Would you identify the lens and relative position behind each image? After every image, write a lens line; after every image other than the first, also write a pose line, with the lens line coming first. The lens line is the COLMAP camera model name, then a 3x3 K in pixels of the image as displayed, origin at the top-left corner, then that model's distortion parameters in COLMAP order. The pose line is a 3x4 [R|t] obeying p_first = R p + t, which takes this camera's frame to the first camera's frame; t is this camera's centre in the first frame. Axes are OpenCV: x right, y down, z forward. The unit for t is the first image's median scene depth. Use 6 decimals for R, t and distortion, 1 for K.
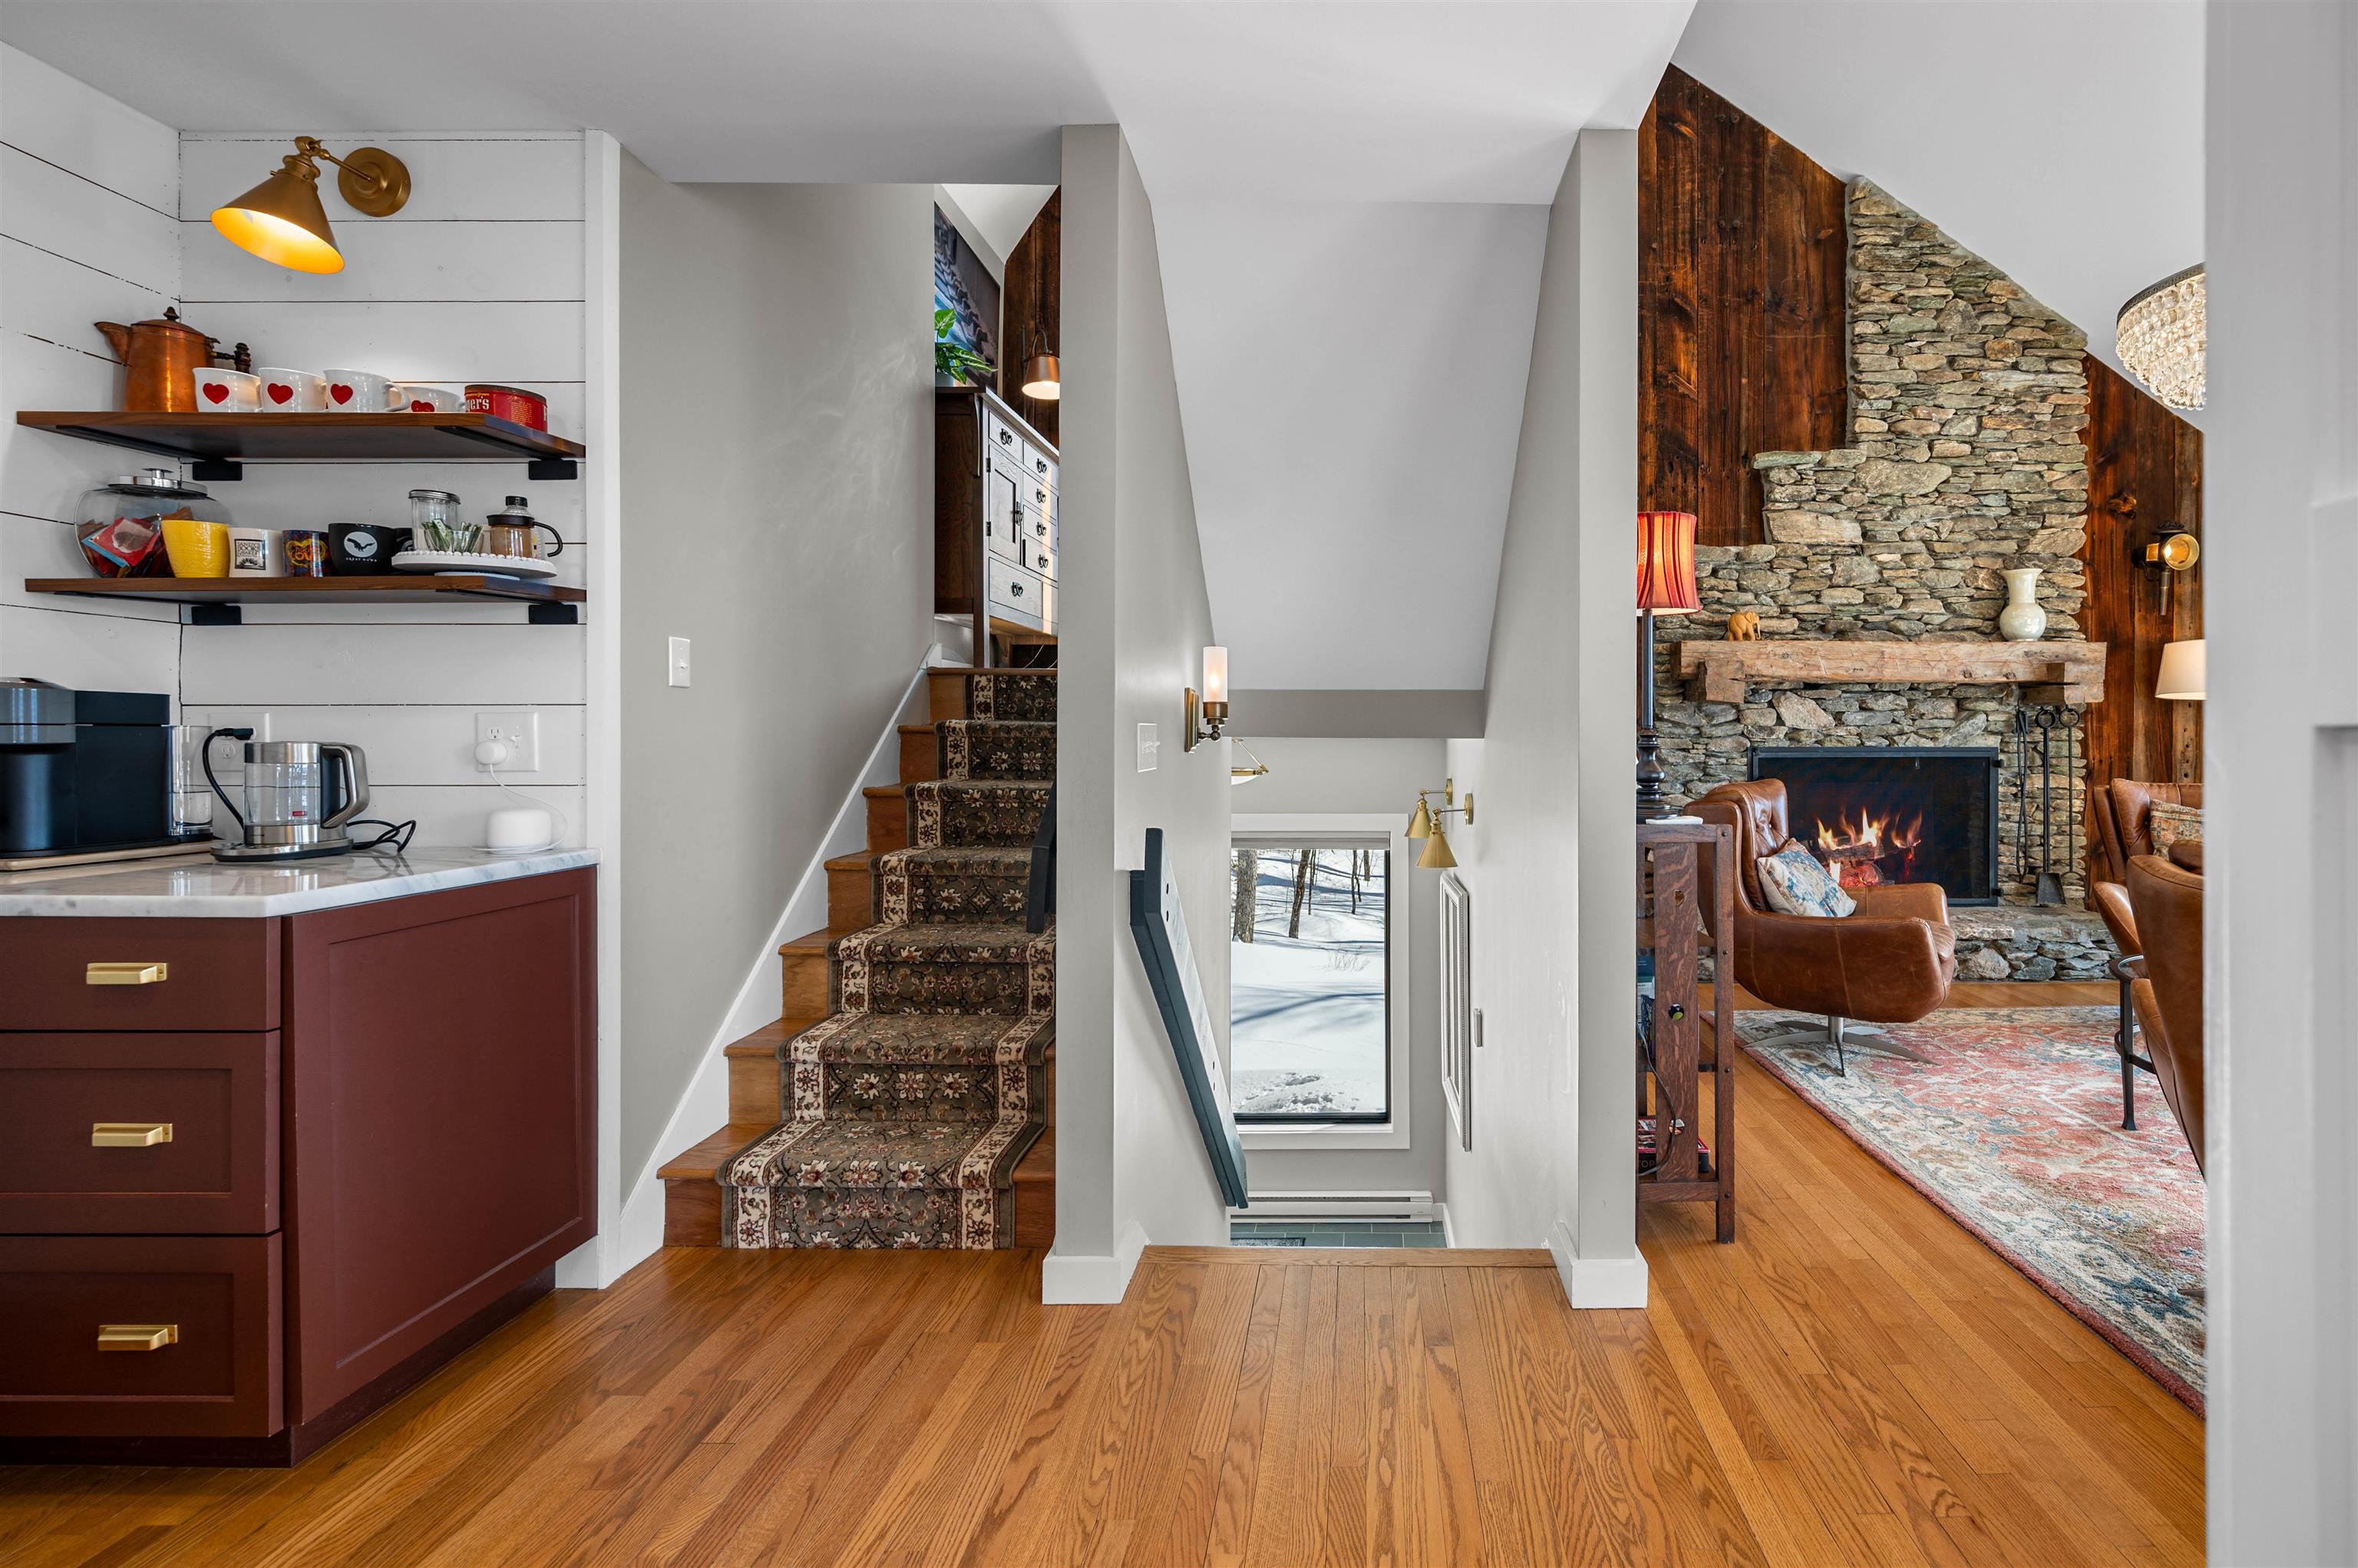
lens RADIAL K [[1271.9, 0, 1241.9], [0, 1271.9, 736.0], [0, 0, 1]] dist [-0.004833, -0.000792]
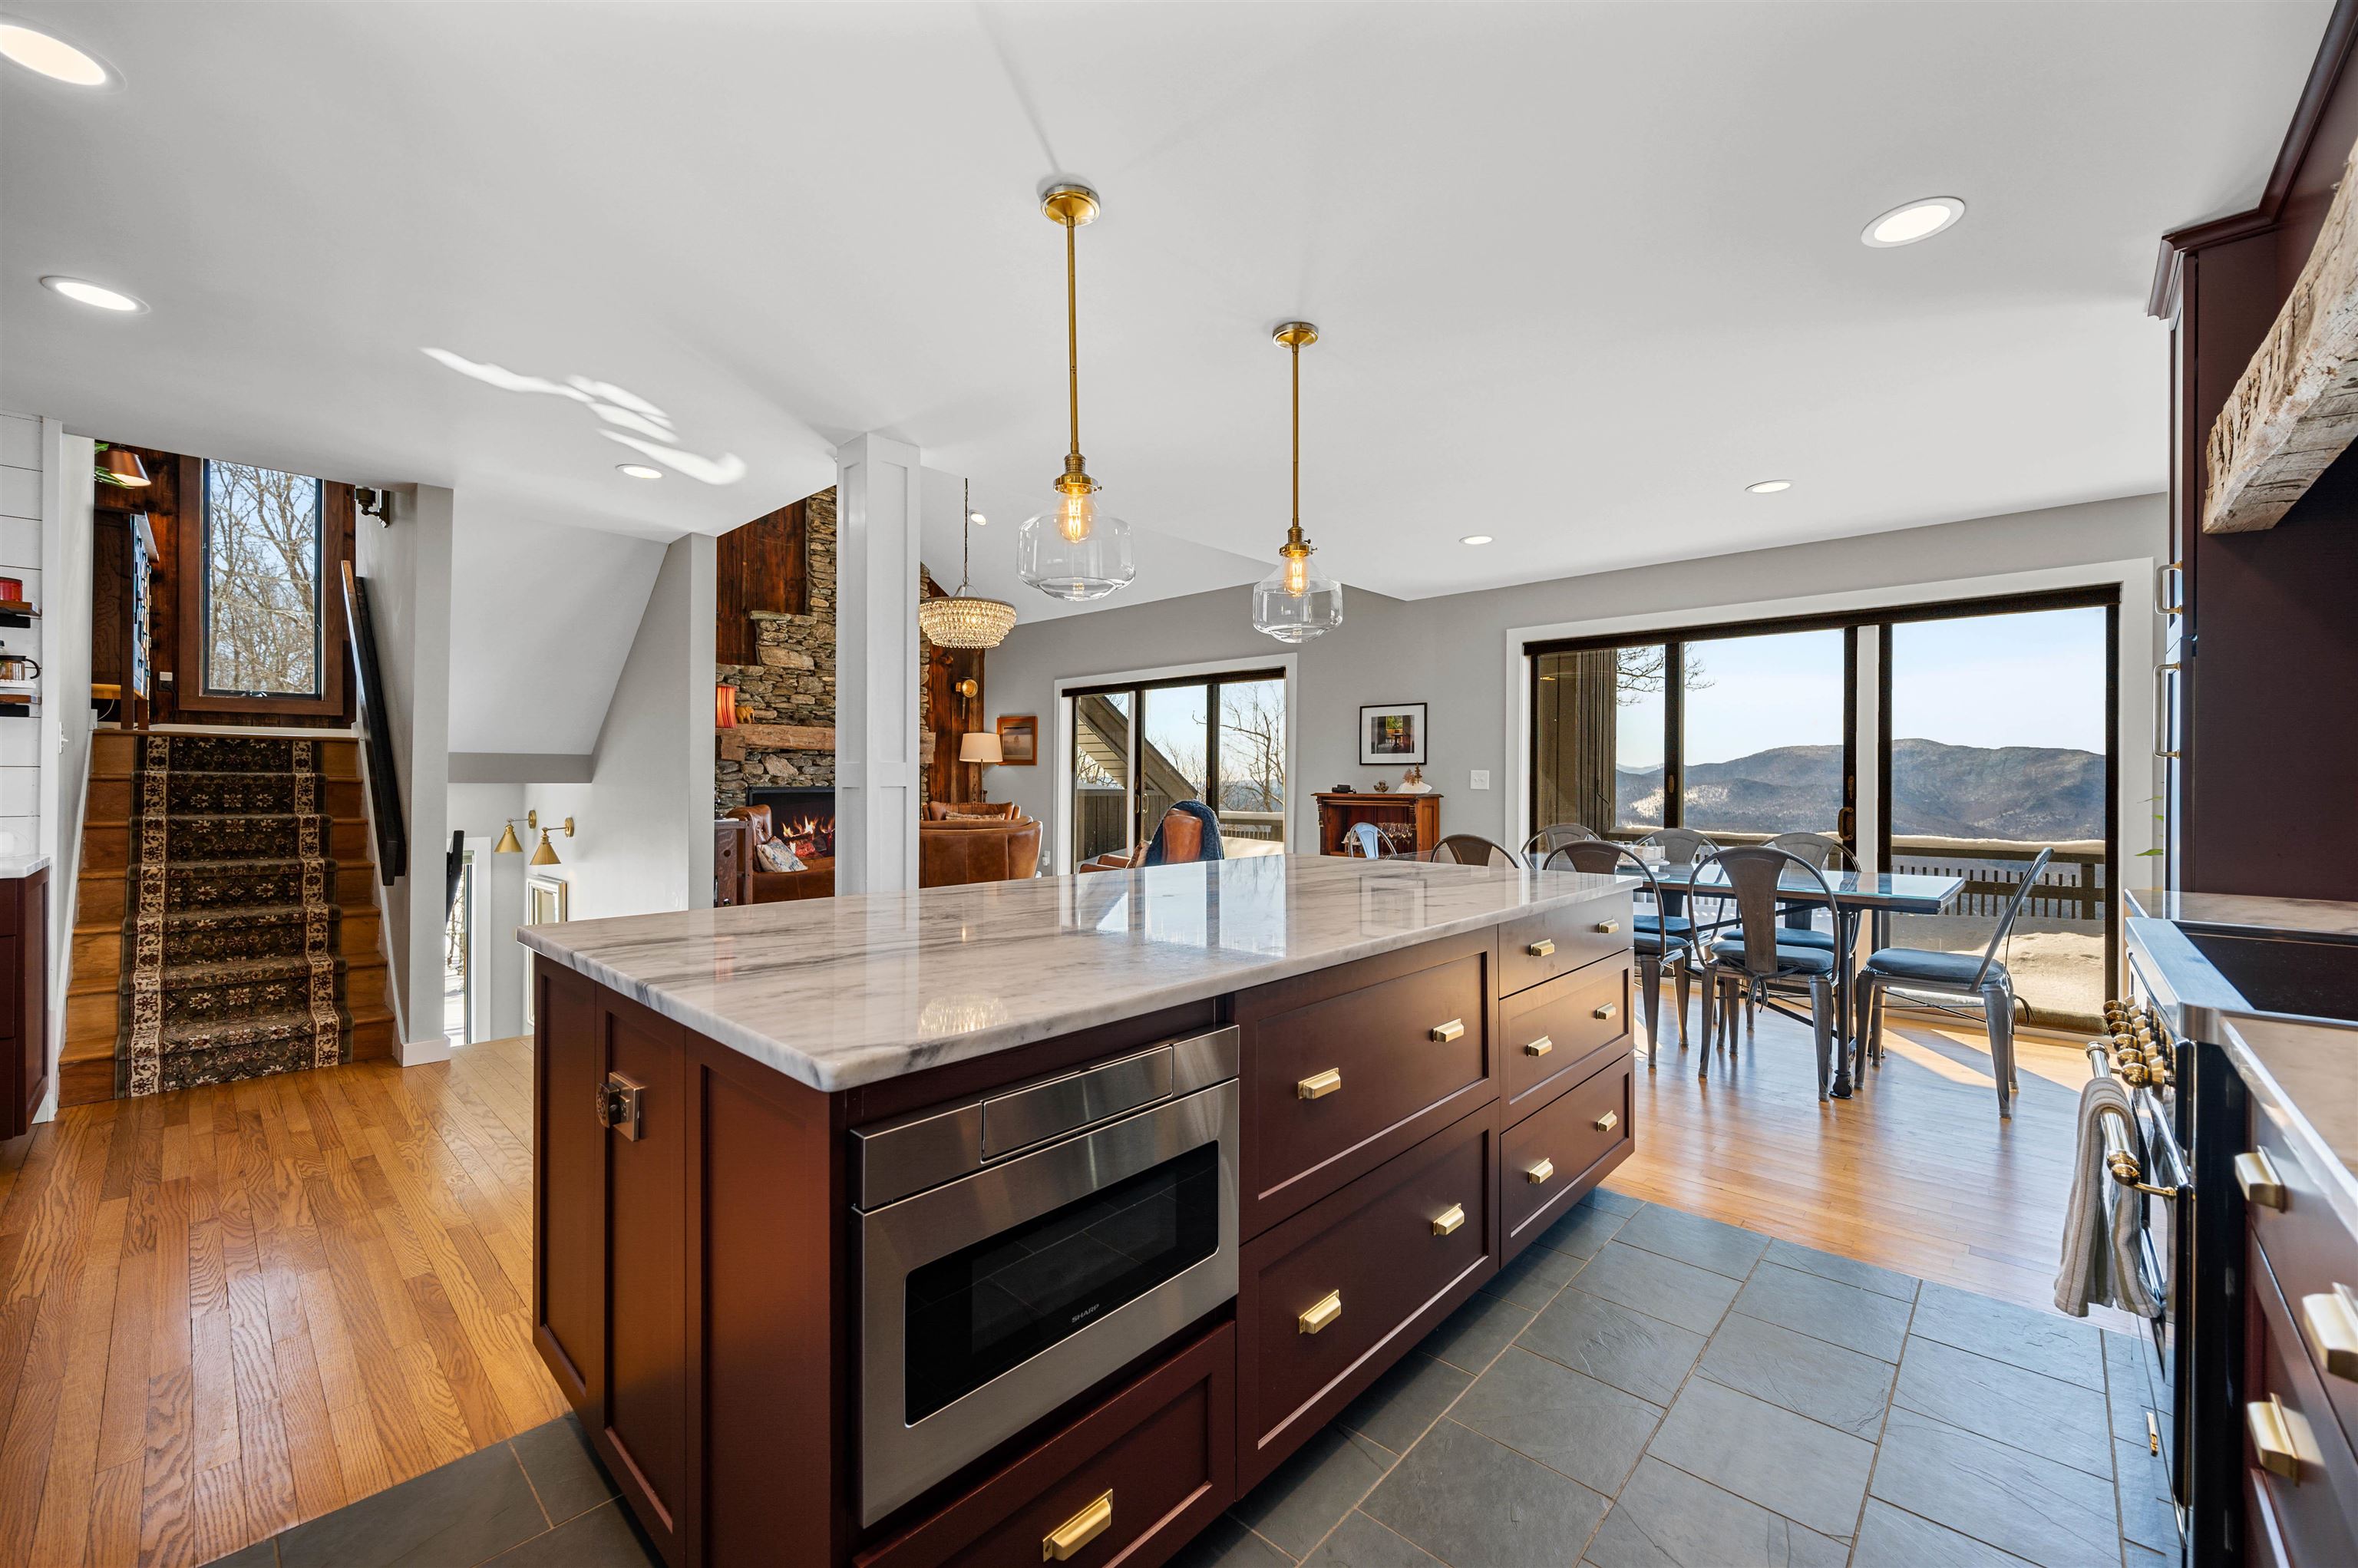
lens RADIAL K [[935.9, 0, 1187.4], [0, 935.9, 778.3], [0, 0, 1]] dist [0.000840, 0.000252]
pose [[0.677593, 0.002413, 0.735433, -0.193832], [-0.002948, 0.999995, -0.000566, -0.006706], [-0.735431, -0.001784, 0.677597, -0.440234]]
